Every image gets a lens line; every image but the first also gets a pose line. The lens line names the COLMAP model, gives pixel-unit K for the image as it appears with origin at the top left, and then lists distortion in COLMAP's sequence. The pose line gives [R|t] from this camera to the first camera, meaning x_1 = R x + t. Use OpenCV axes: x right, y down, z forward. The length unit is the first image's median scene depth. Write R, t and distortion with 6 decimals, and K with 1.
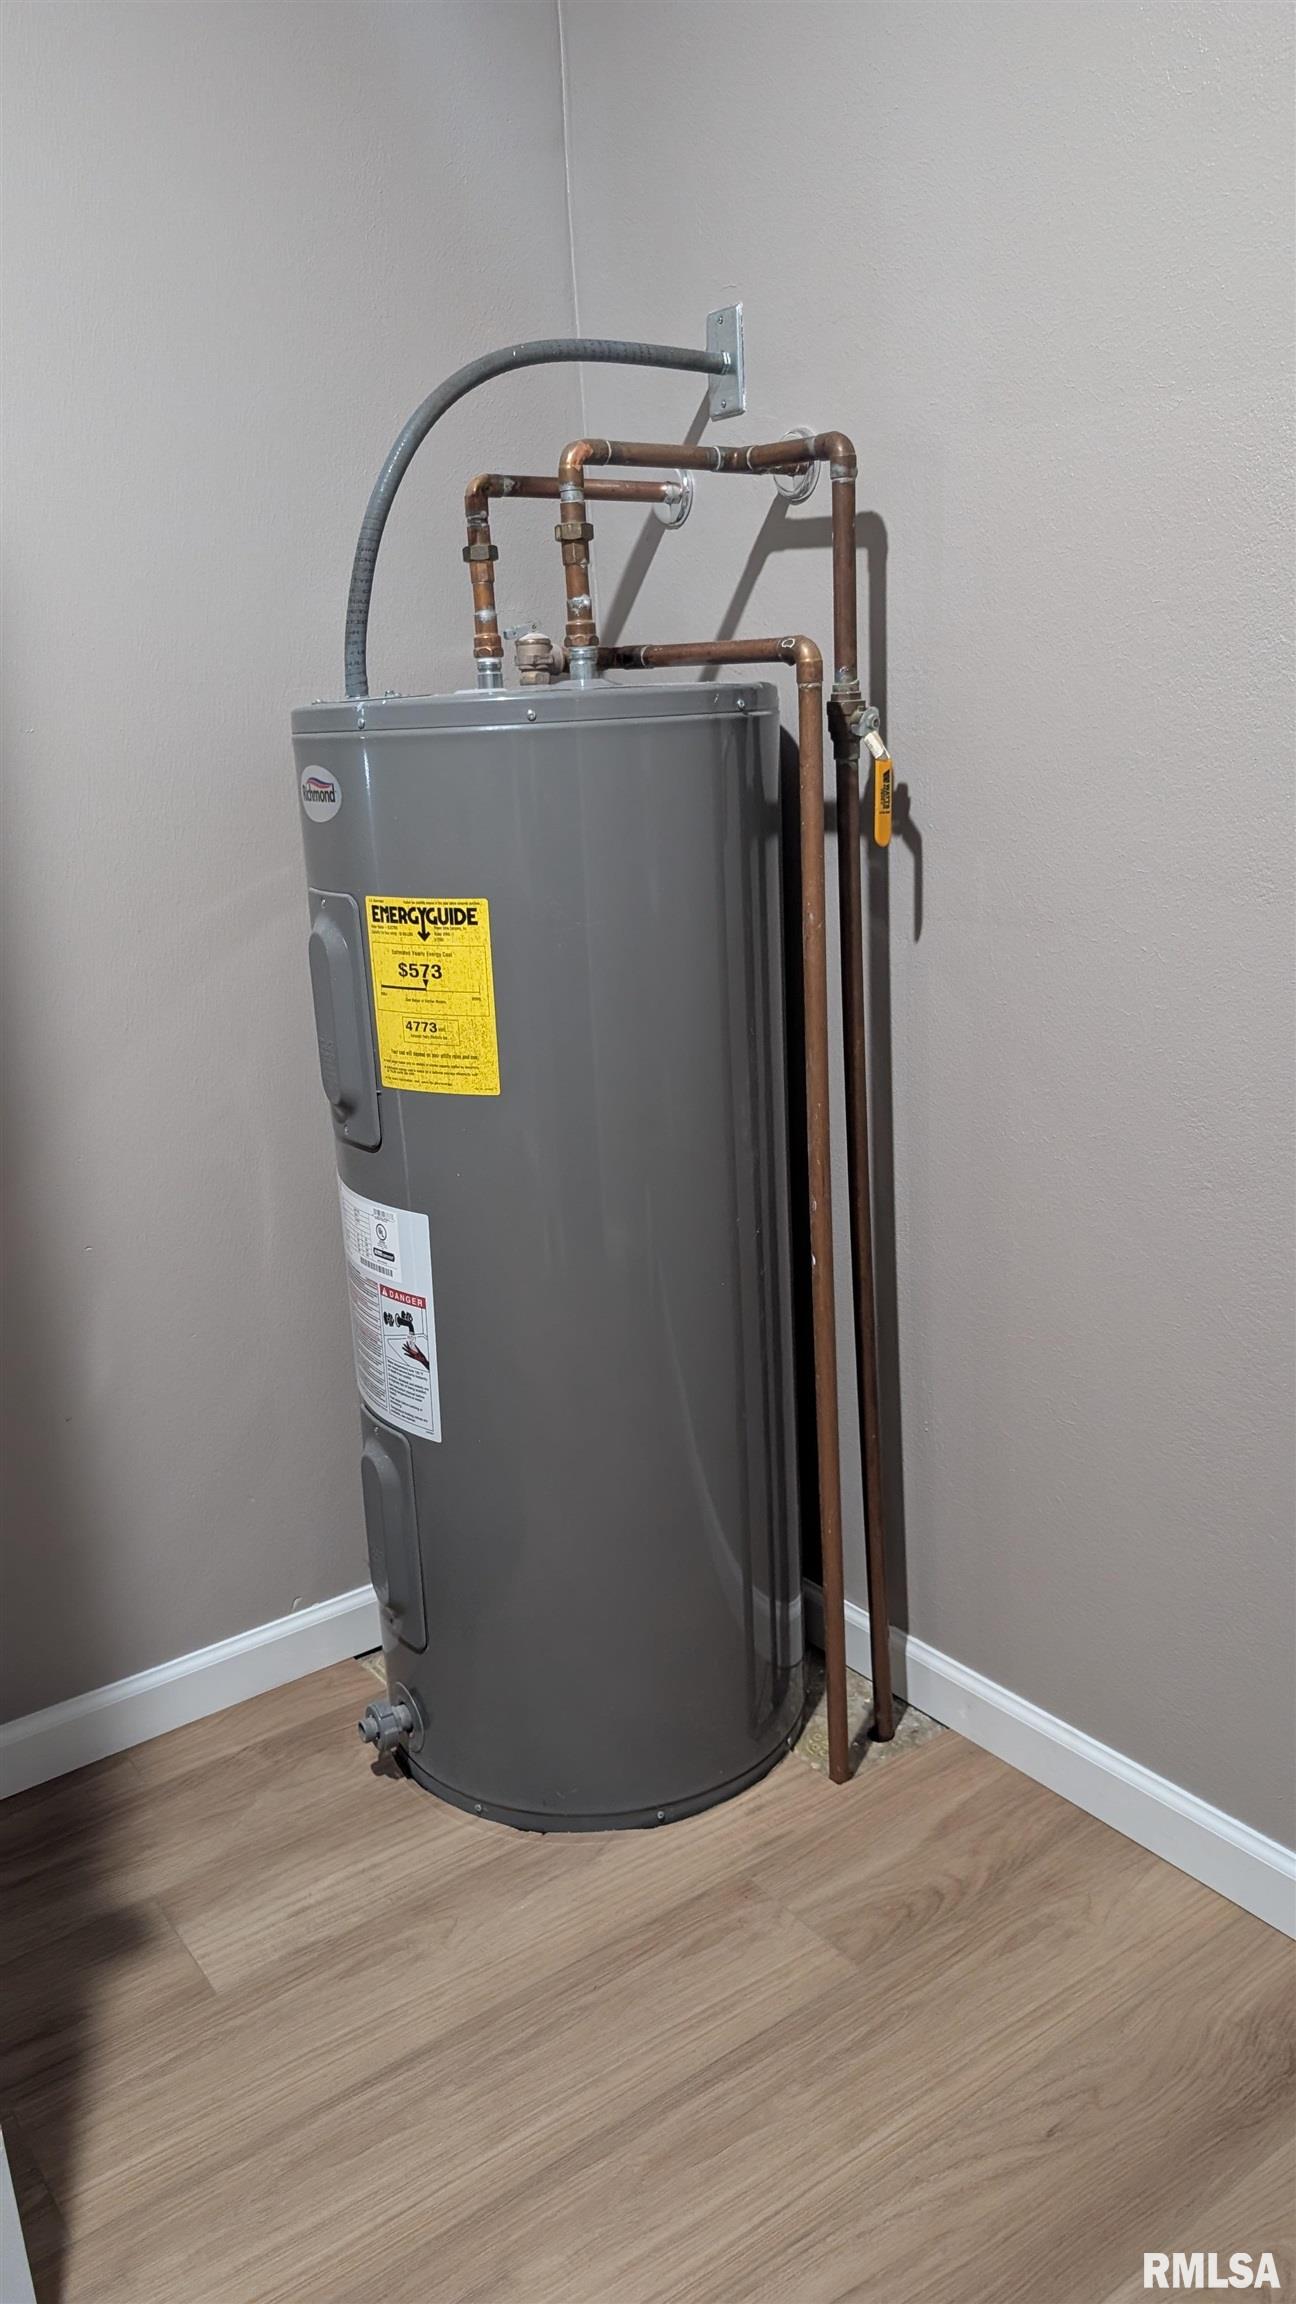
lens RADIAL K [[1674.5, 0, 646.9], [0, 1674.5, 1148.7], [0, 0, 1]] dist [-0.002432, 0.003223]
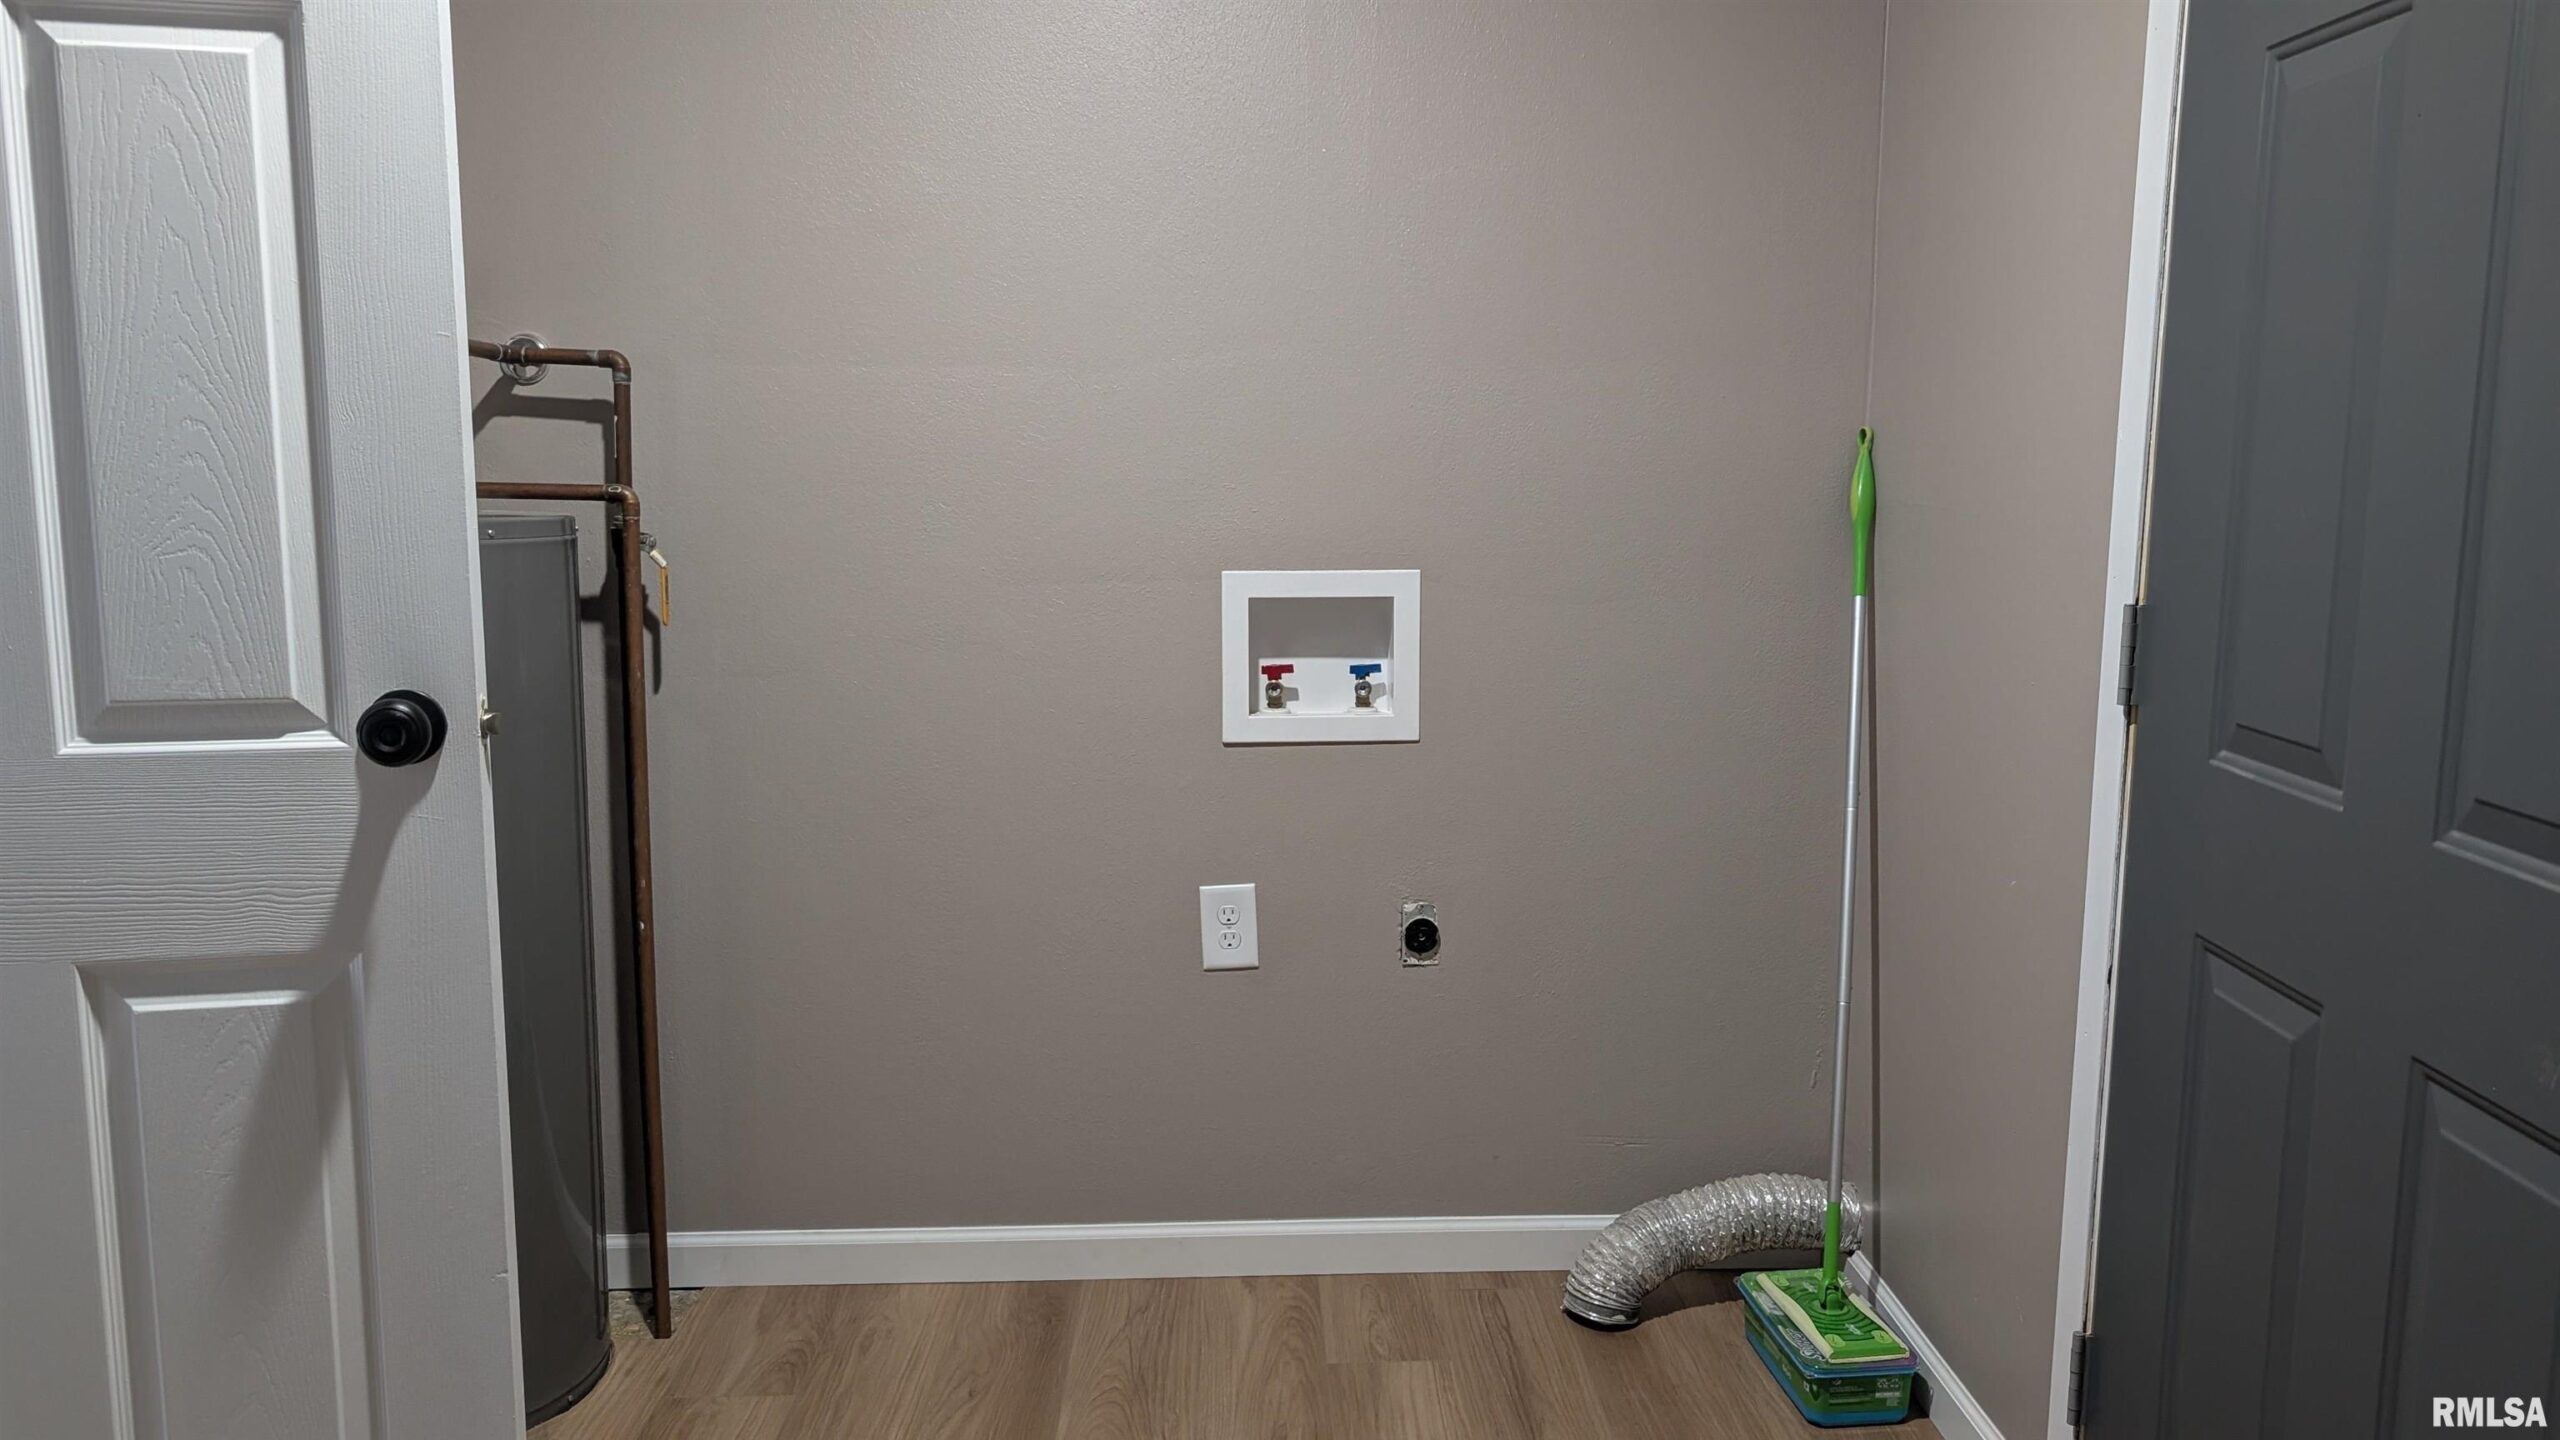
lens RADIAL K [[1860.5, 0, 1283.5], [0, 1860.5, 721.4], [0, 0, 1]] dist [-0.002432, 0.003223]
pose [[0.559023, -0.057679, 0.827143, -0.891656], [0.183036, 0.981552, -0.055258, 0.086988], [-0.808697, 0.182288, 0.559268, -0.319206]]
